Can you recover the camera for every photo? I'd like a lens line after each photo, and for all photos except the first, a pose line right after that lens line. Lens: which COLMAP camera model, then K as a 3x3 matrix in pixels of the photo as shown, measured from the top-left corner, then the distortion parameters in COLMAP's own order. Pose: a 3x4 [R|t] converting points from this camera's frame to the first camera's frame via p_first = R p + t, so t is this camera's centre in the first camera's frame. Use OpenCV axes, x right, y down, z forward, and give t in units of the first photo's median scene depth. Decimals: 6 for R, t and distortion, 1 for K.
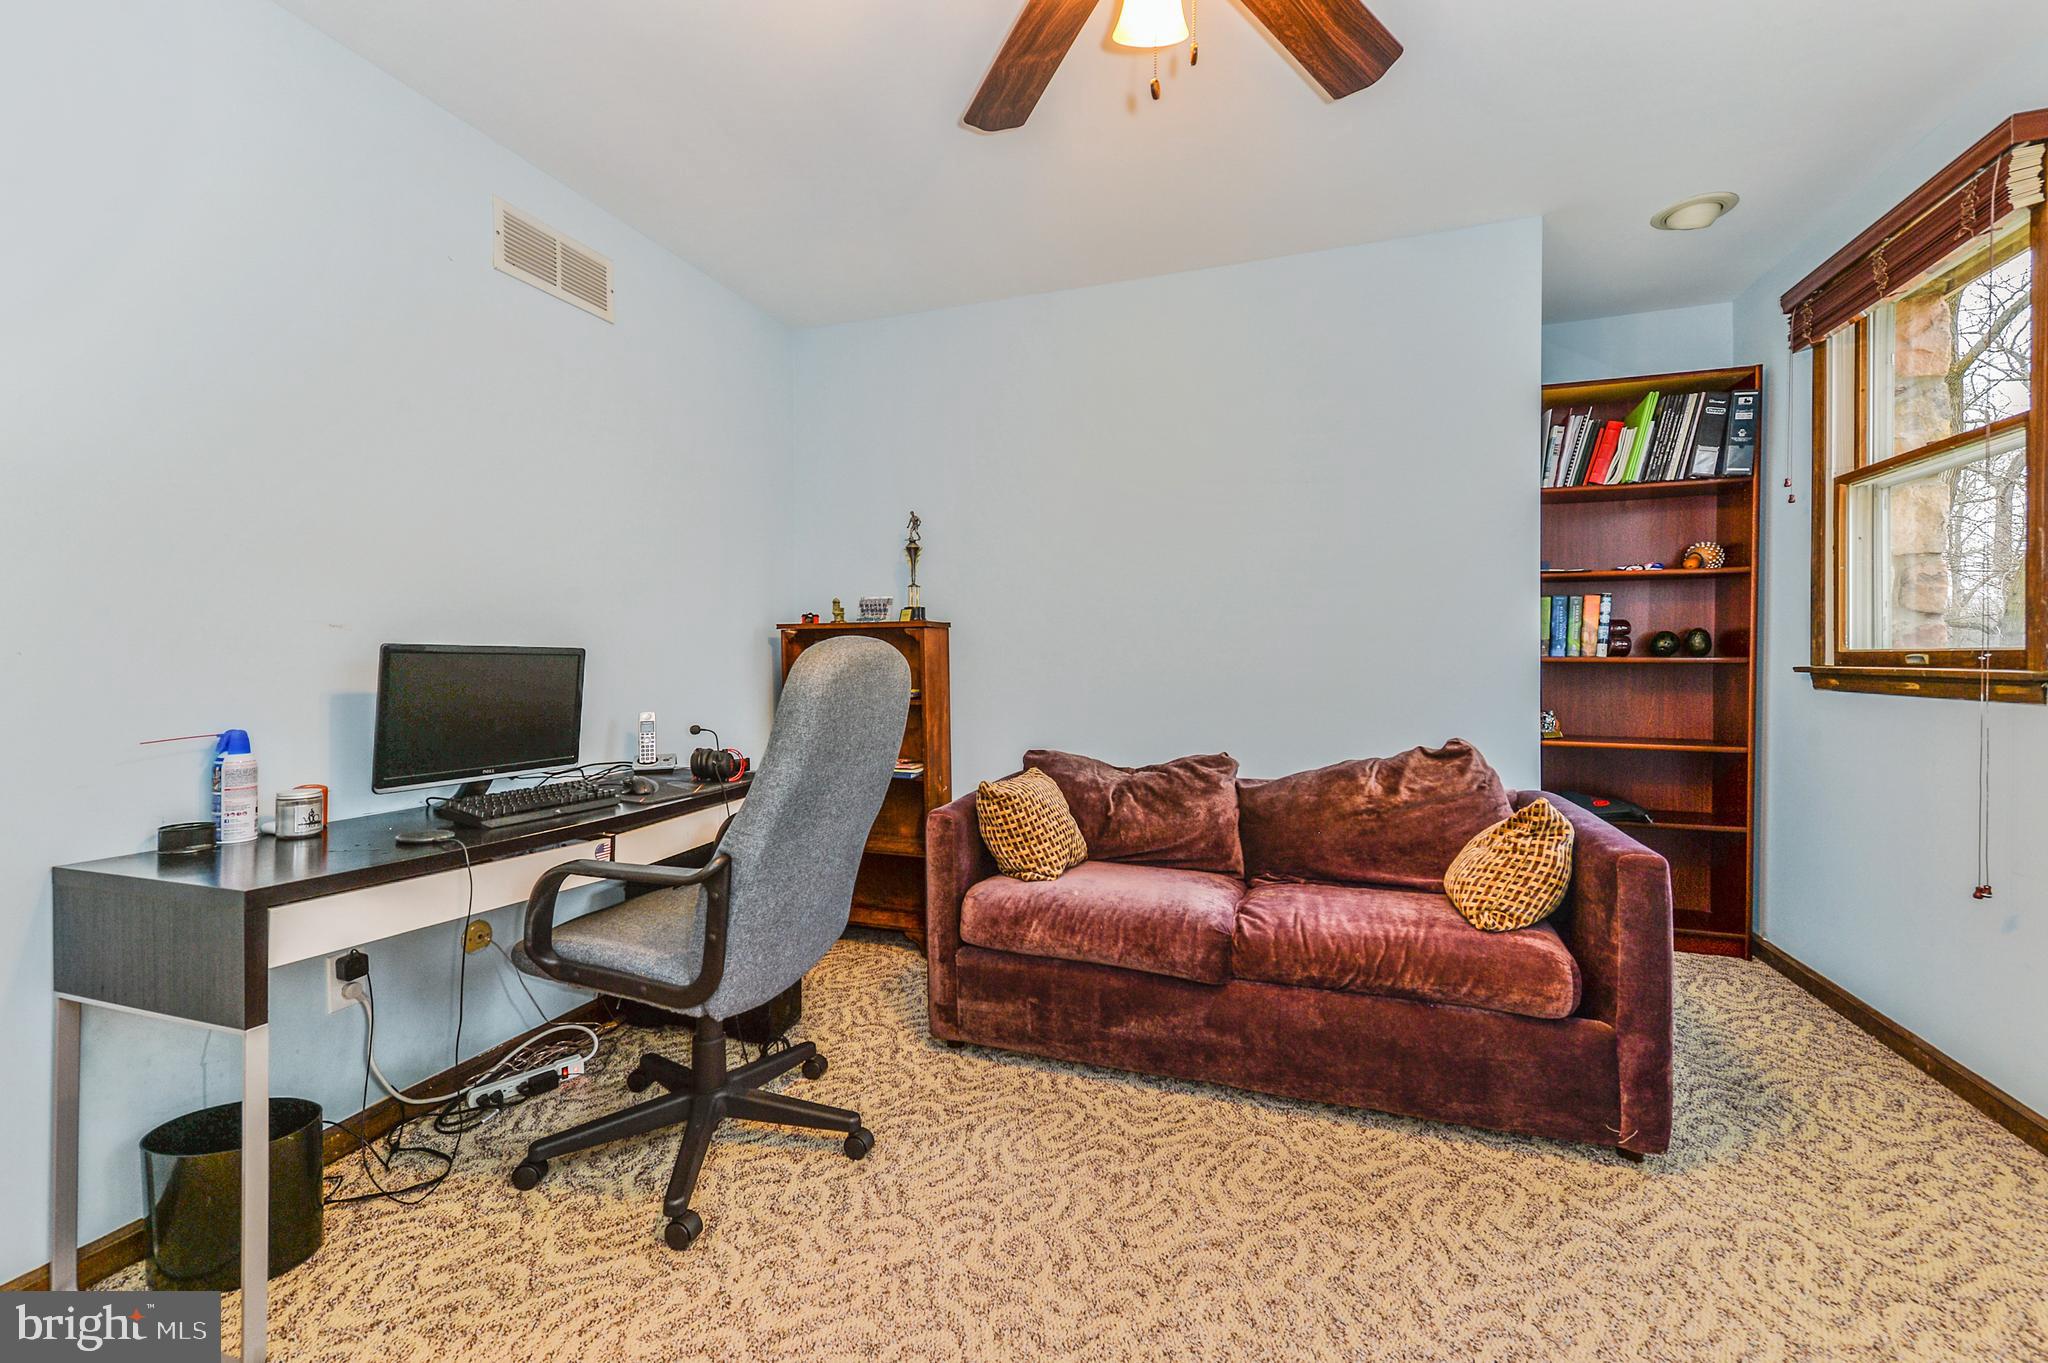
lens RADIAL K [[852.1, 0, 1024.0], [0, 852.1, 681.5], [0, 0, 1]] dist [0.009307, 0.000004]
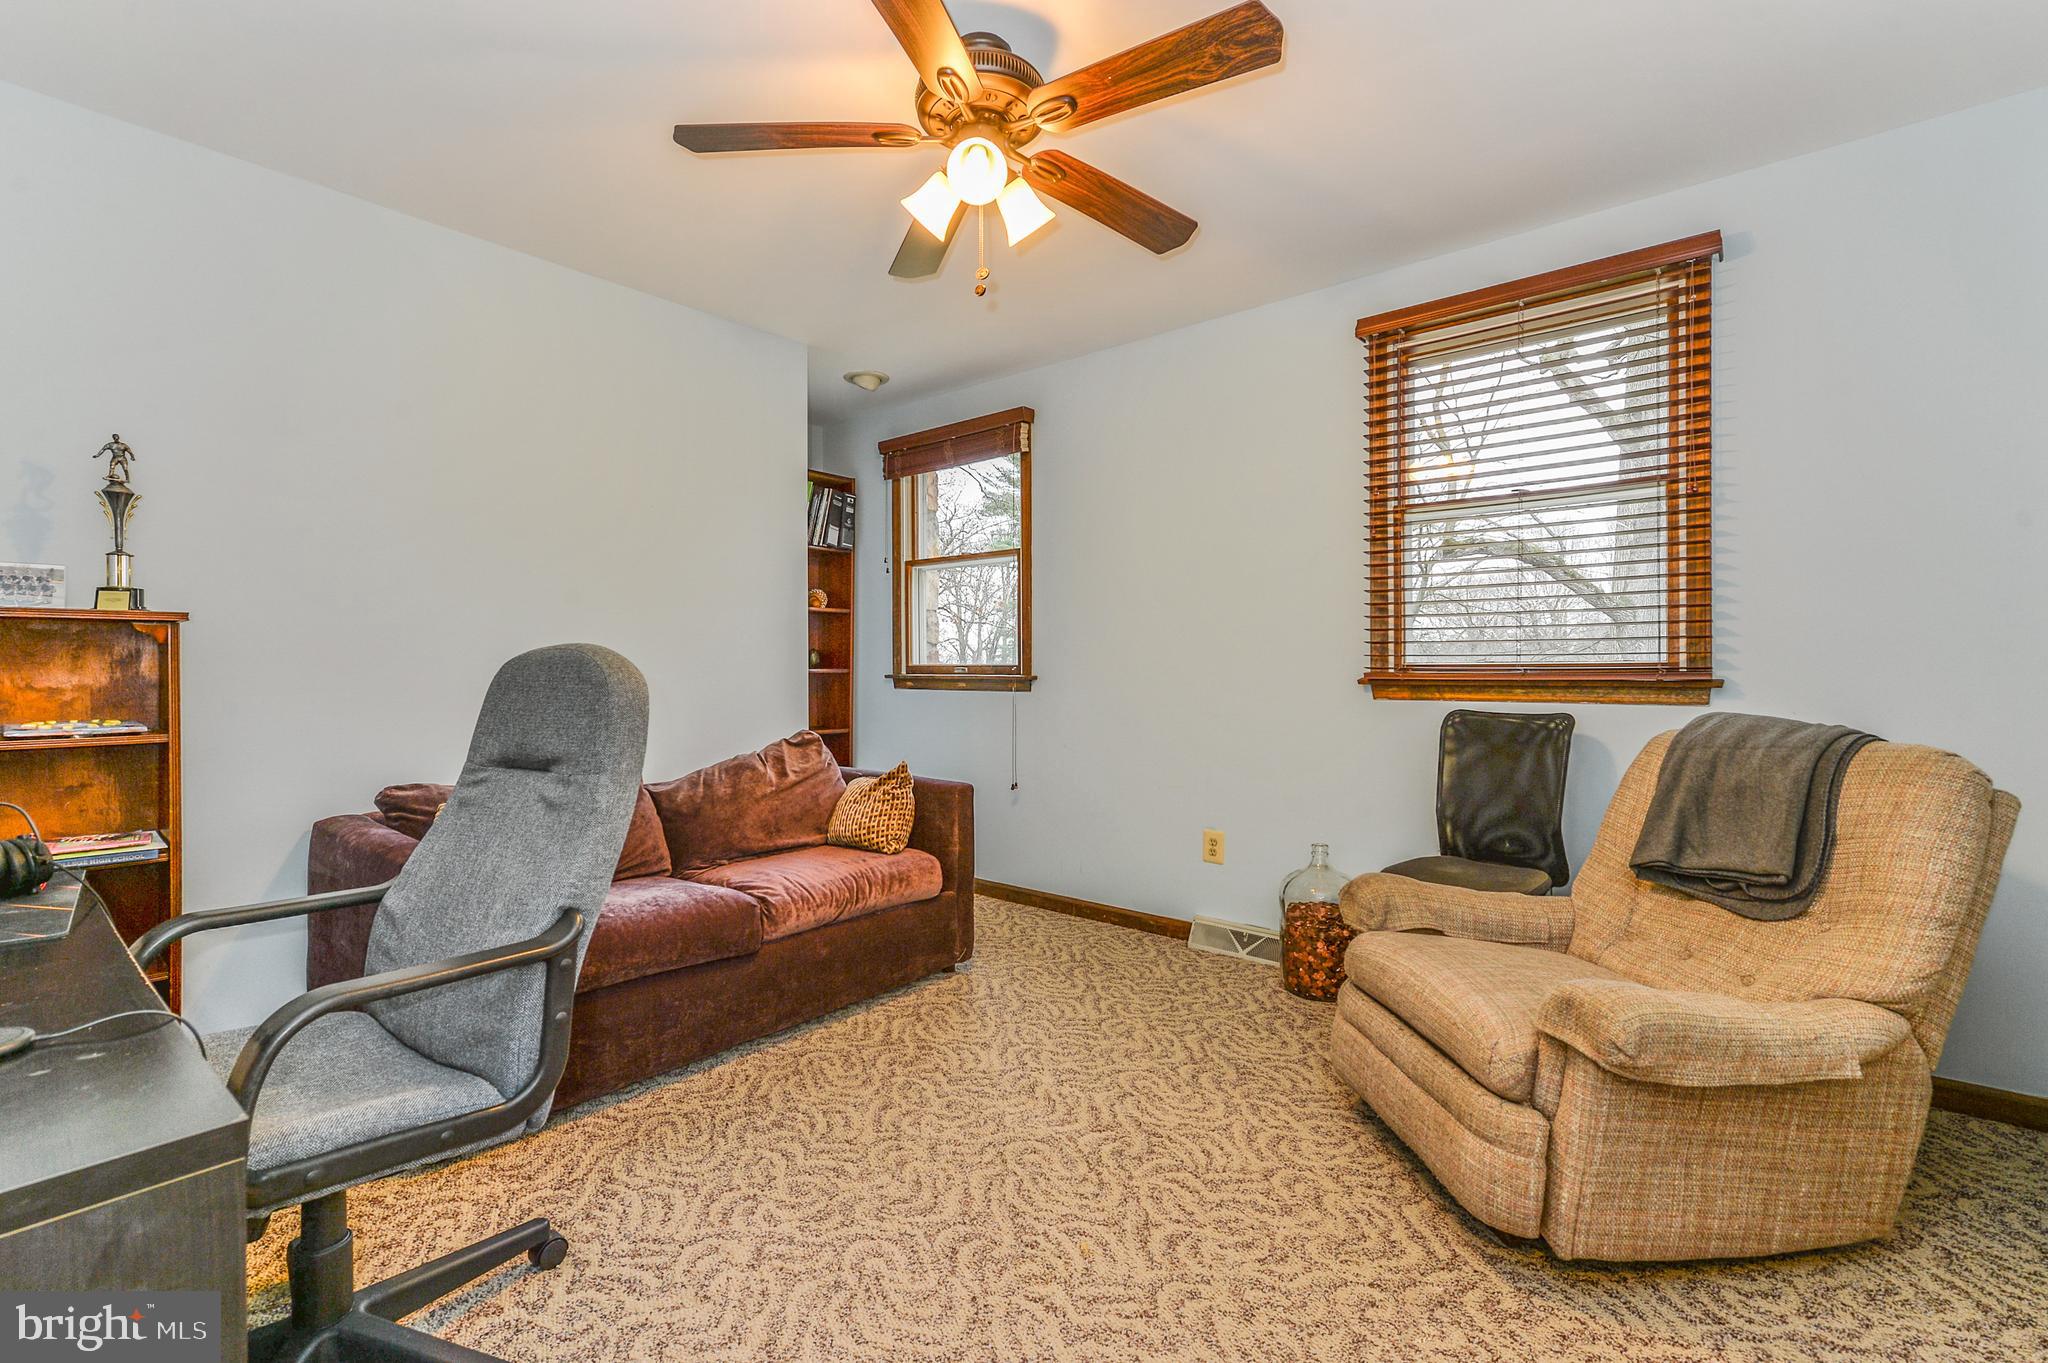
lens RADIAL K [[890.5, 0, 1024.0], [0, 890.5, 681.5], [0, 0, 1]] dist [0.001519, 0.000131]
pose [[0.355244, -0.012676, 0.934688, -0.712425], [0.023444, 0.999714, 0.004648, -0.007759], [-0.934479, 0.020262, 0.355440, 0.206497]]
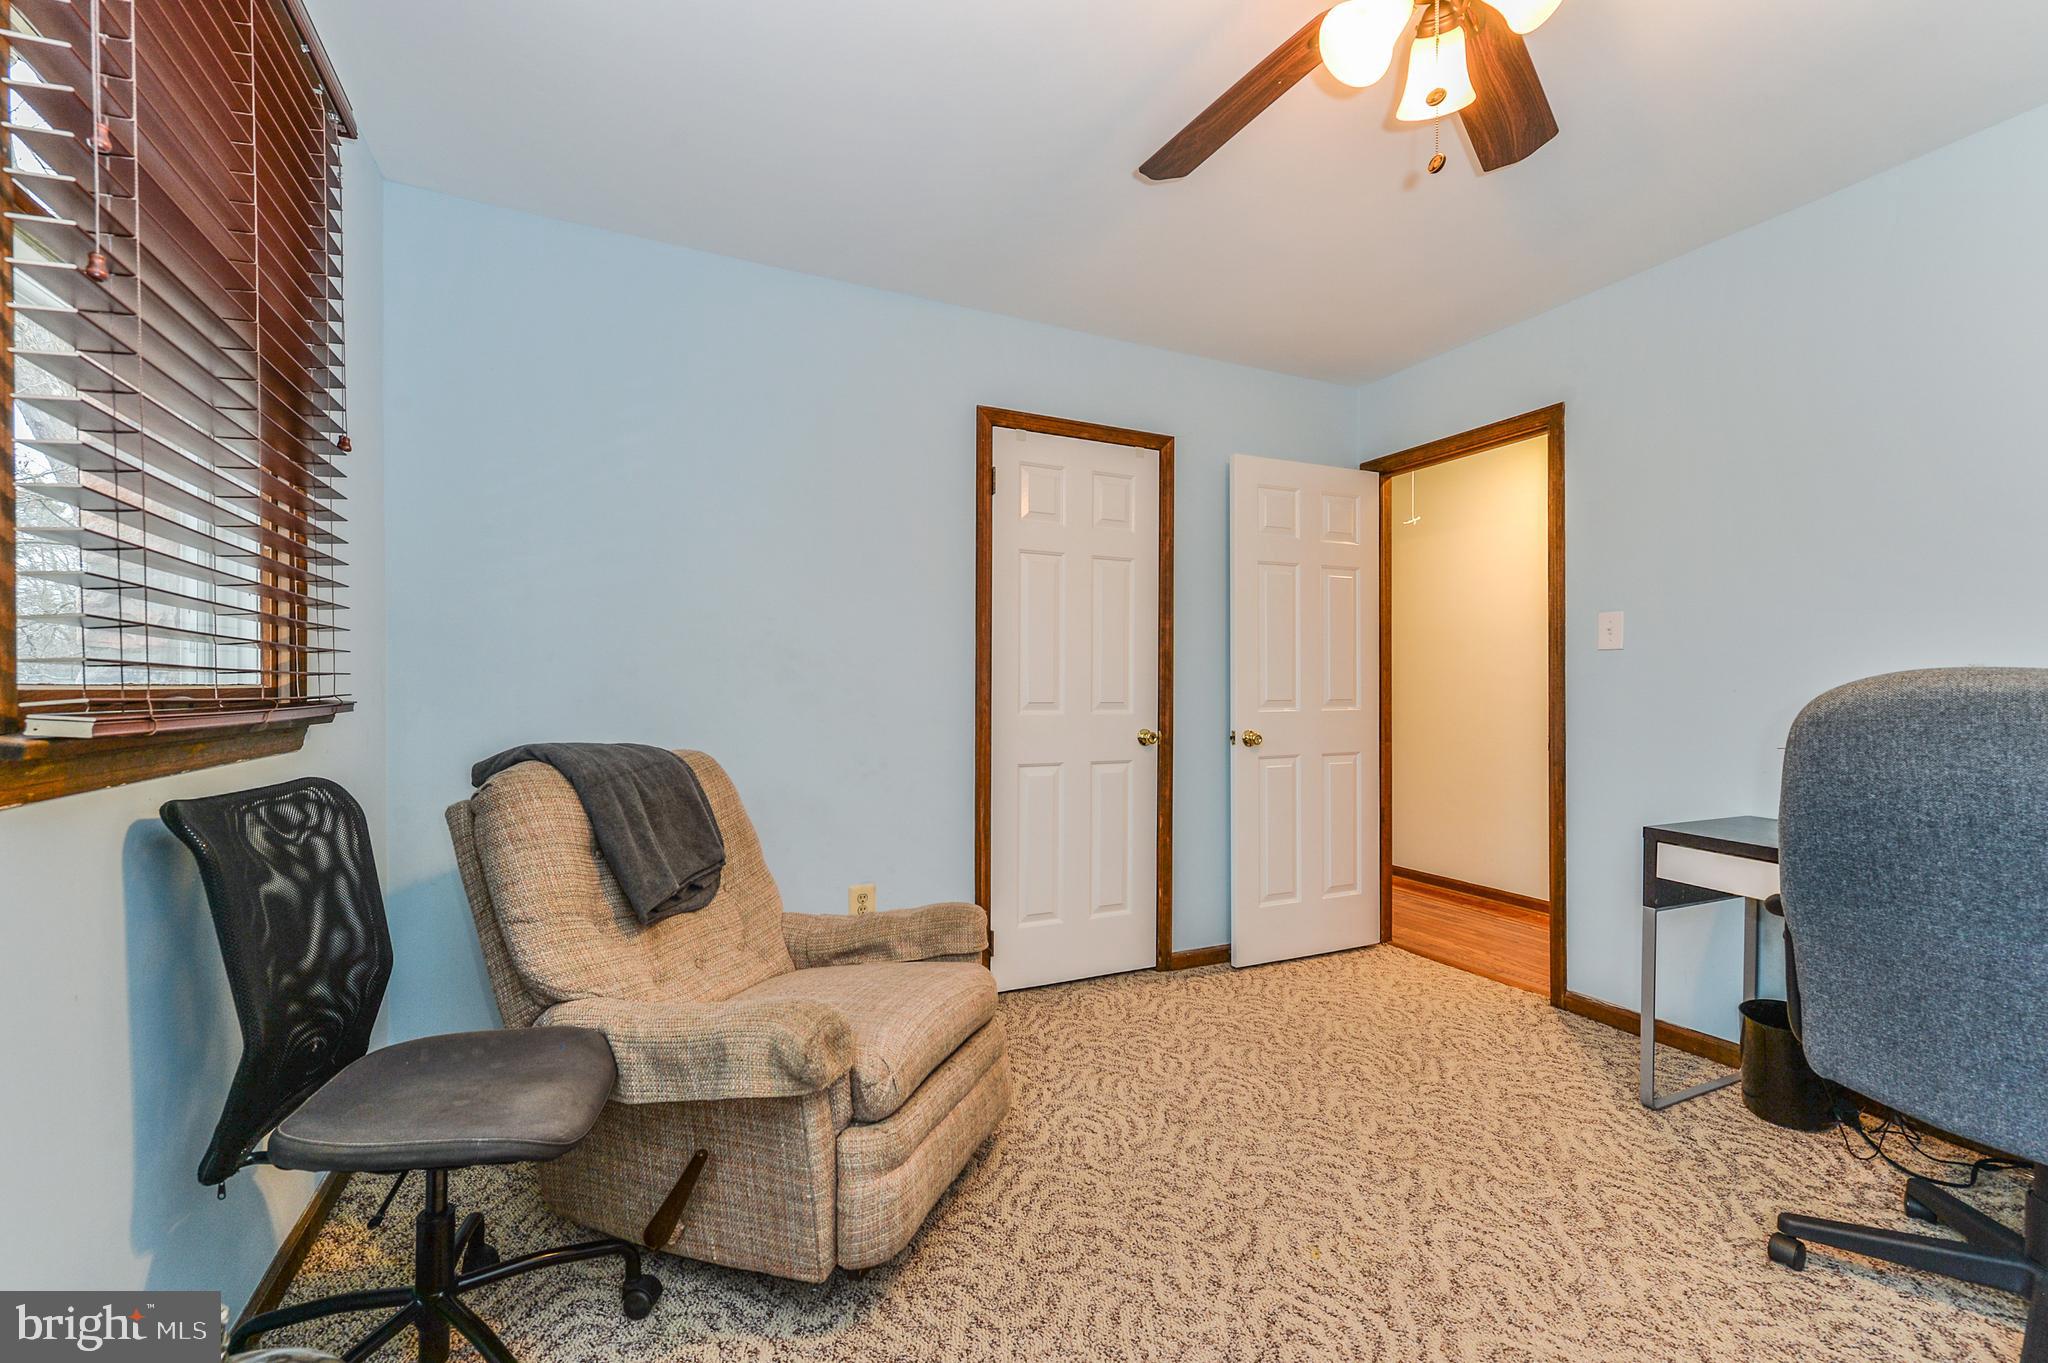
lens RADIAL K [[861.8, 0, 1016.0], [0, 861.8, 693.4], [0, 0, 1]] dist [0.013435, 0.000047]
pose [[-0.718336, 0.006157, -0.695669, 0.723960], [-0.016574, 0.999526, 0.025961, -0.032047], [0.695499, 0.030179, -0.717893, 0.788157]]
